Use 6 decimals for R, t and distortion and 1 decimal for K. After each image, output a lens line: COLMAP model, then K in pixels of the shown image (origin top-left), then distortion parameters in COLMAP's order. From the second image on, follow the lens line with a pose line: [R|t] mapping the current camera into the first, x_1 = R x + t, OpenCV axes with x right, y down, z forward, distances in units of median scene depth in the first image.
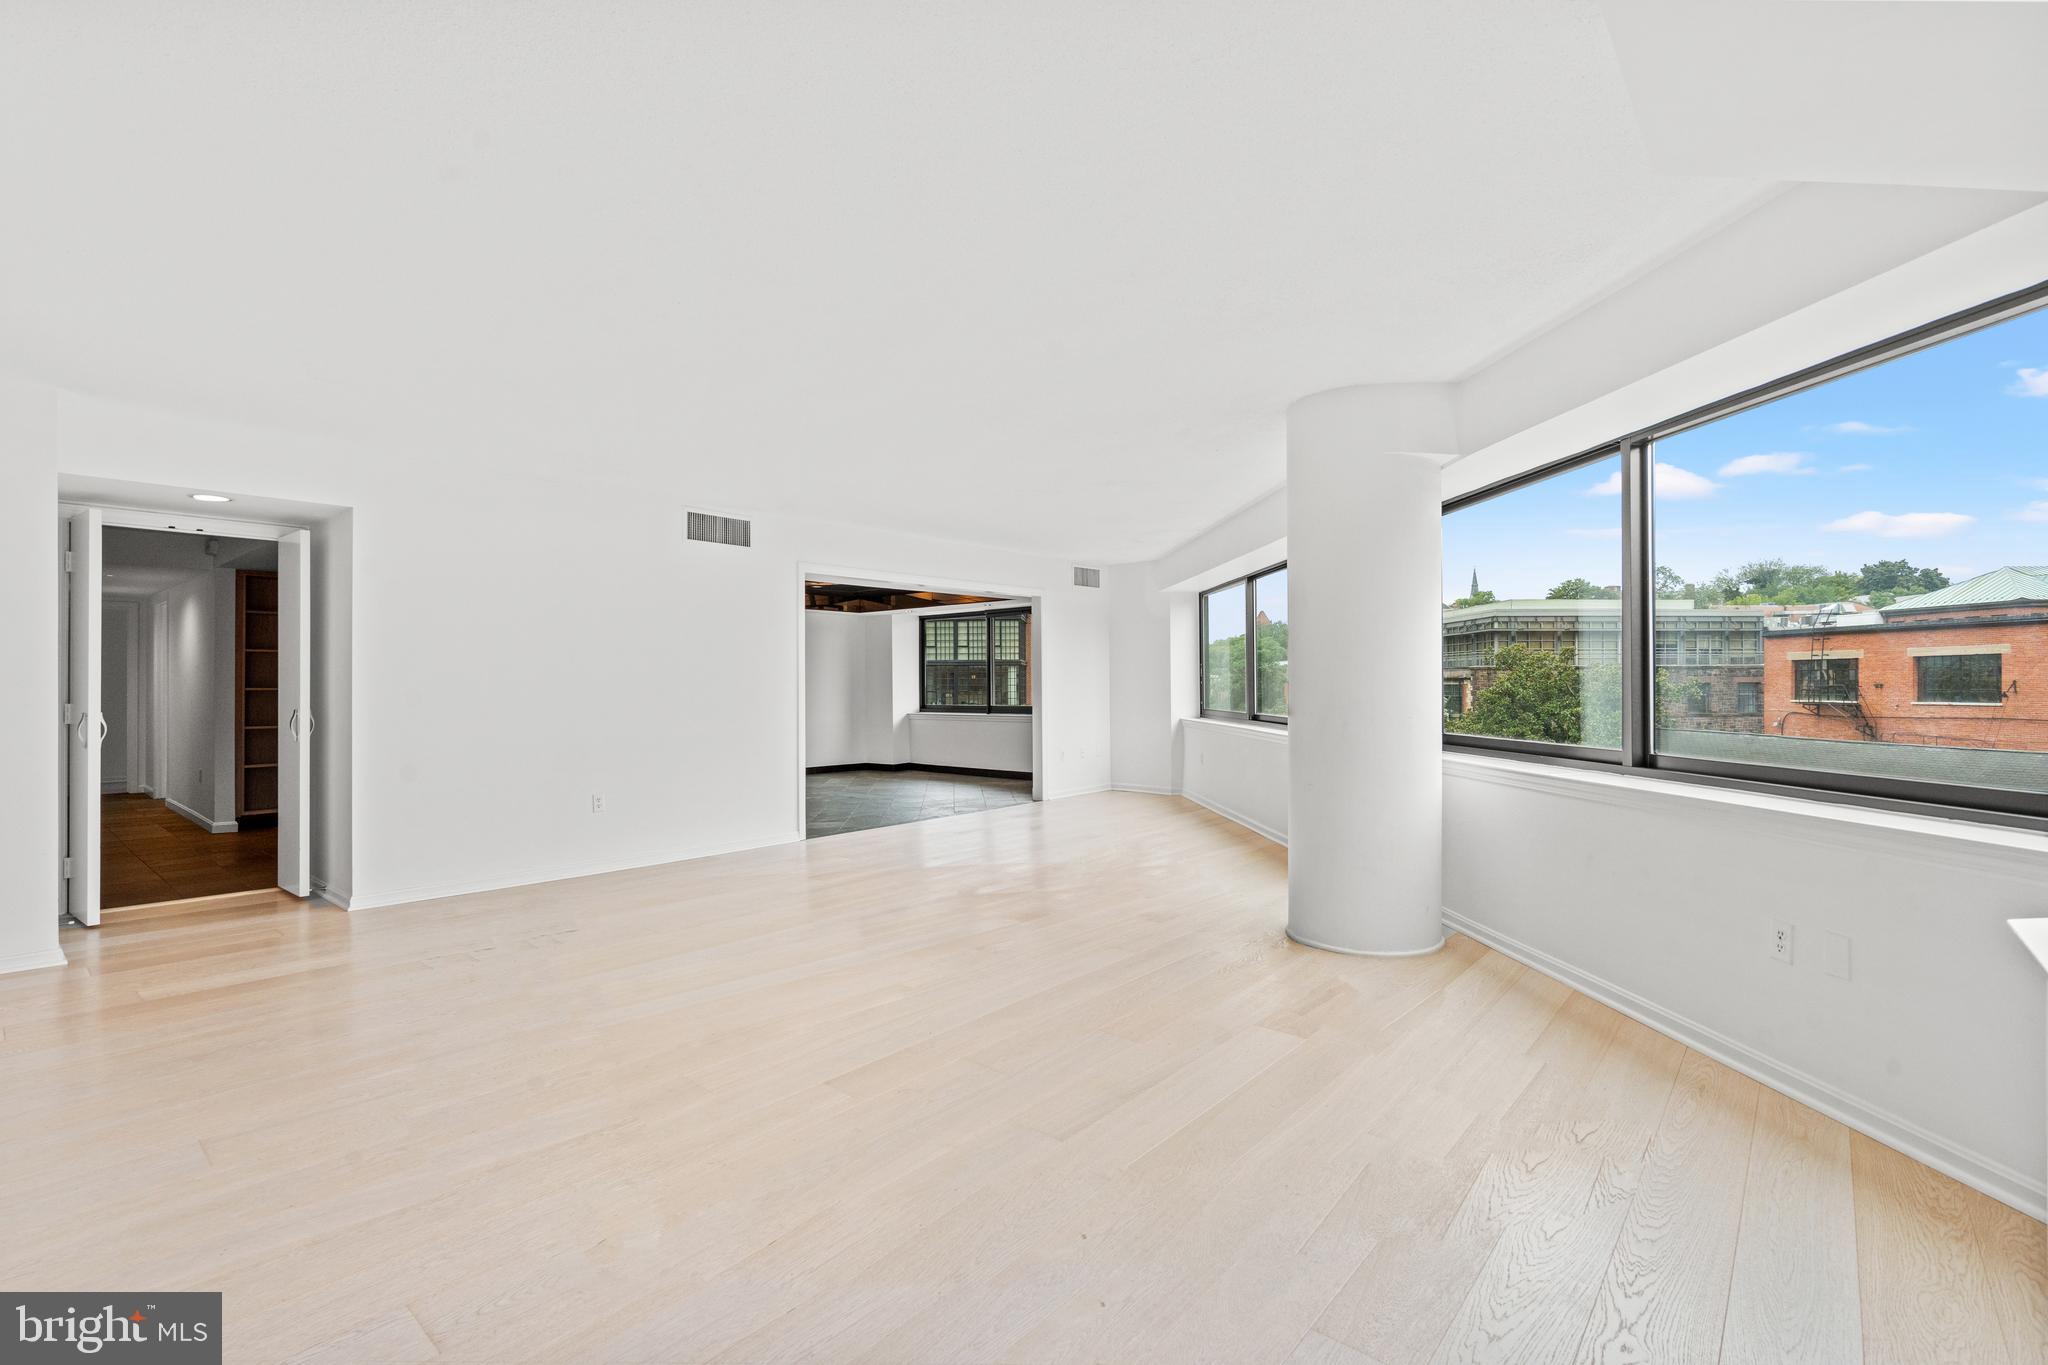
lens RADIAL K [[932.1, 0, 1030.5], [0, 932.1, 685.3], [0, 0, 1]] dist [0.001380, 0.000187]
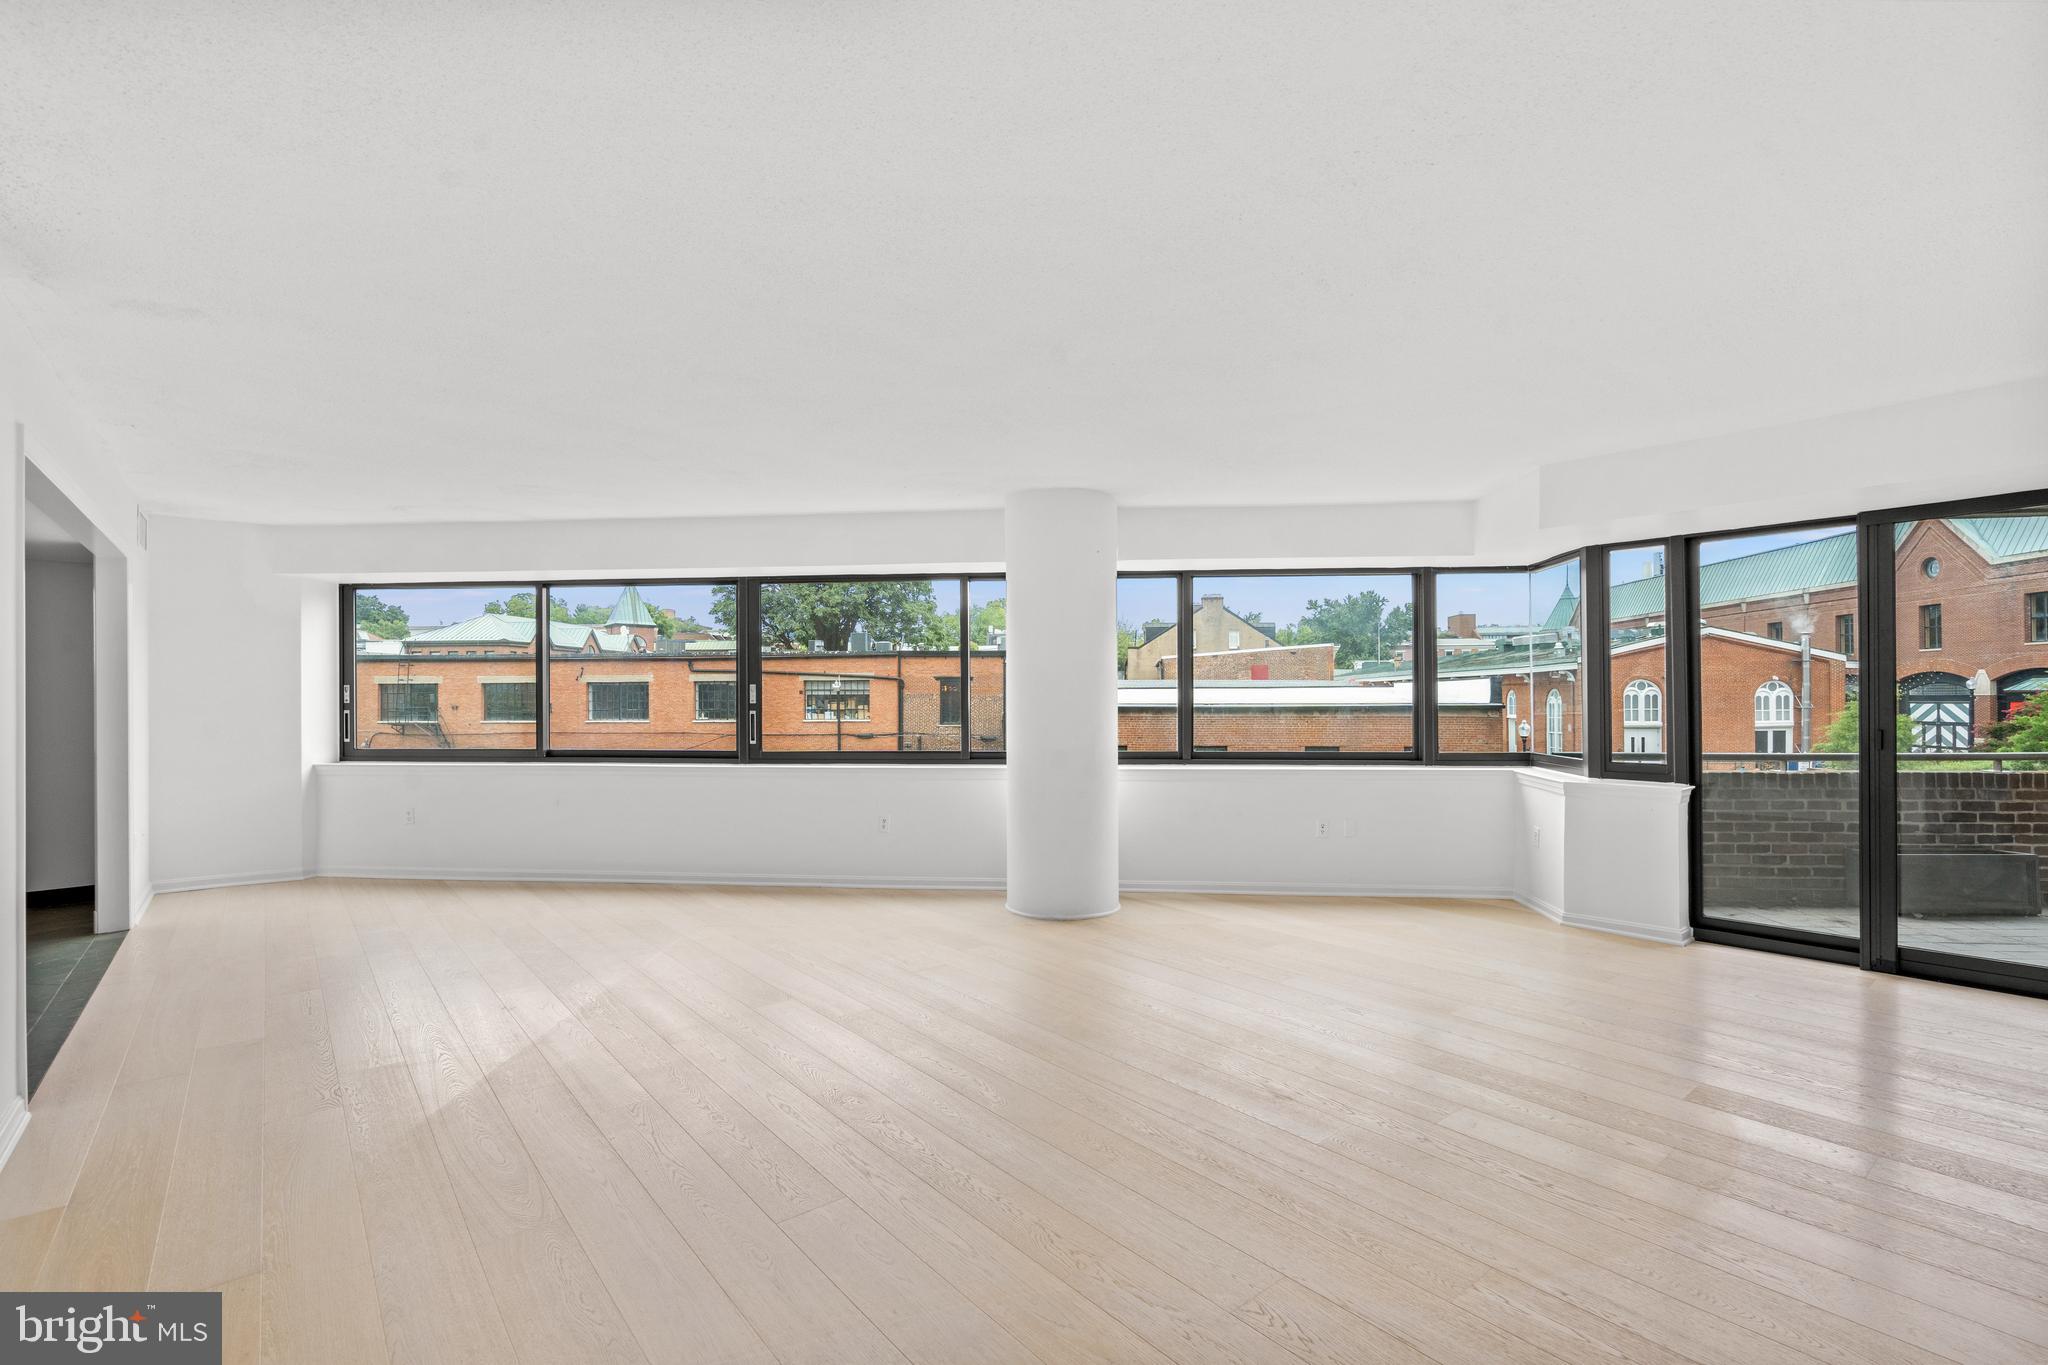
lens RADIAL K [[932.1, 0, 1017.2], [0, 932.1, 696.9], [0, 0, 1]] dist [0.001380, 0.000187]
pose [[0.172035, 0.005411, 0.985076, -0.109712], [0.005677, 0.999963, -0.006484, -0.001142], [-0.985075, 0.006707, 0.171998, 0.110968]]
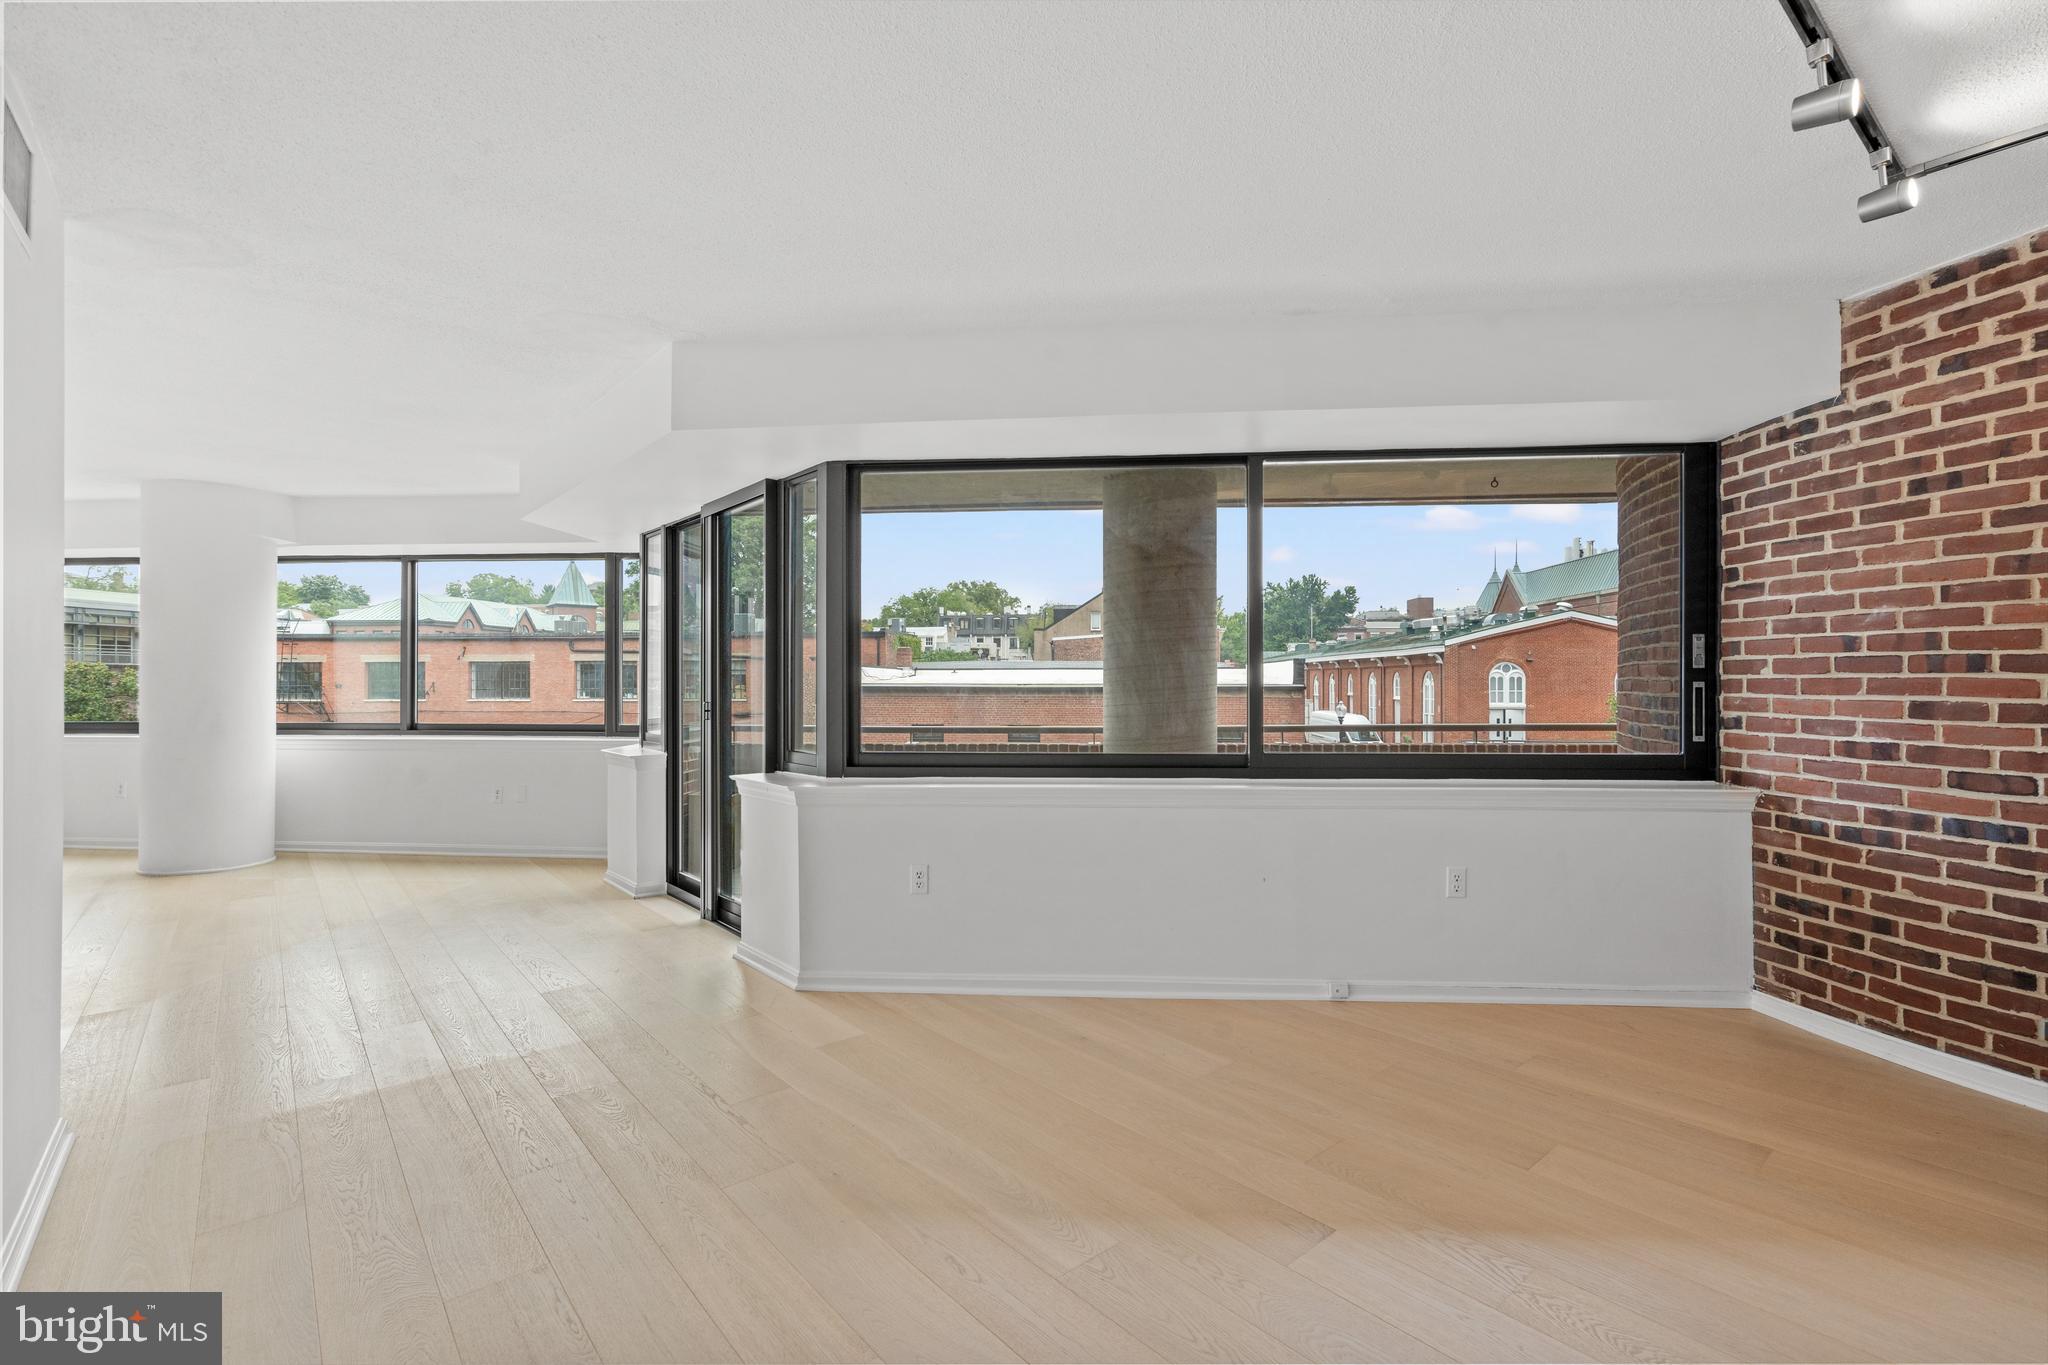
lens RADIAL K [[932.1, 0, 1024.0], [0, 932.1, 678.5], [0, 0, 1]] dist [0.001380, 0.000187]
pose [[0.175518, 0.005769, 0.984459, -0.094504], [0.002511, 0.999977, -0.006308, 0.000686], [-0.984473, 0.003579, 0.175500, -0.055364]]
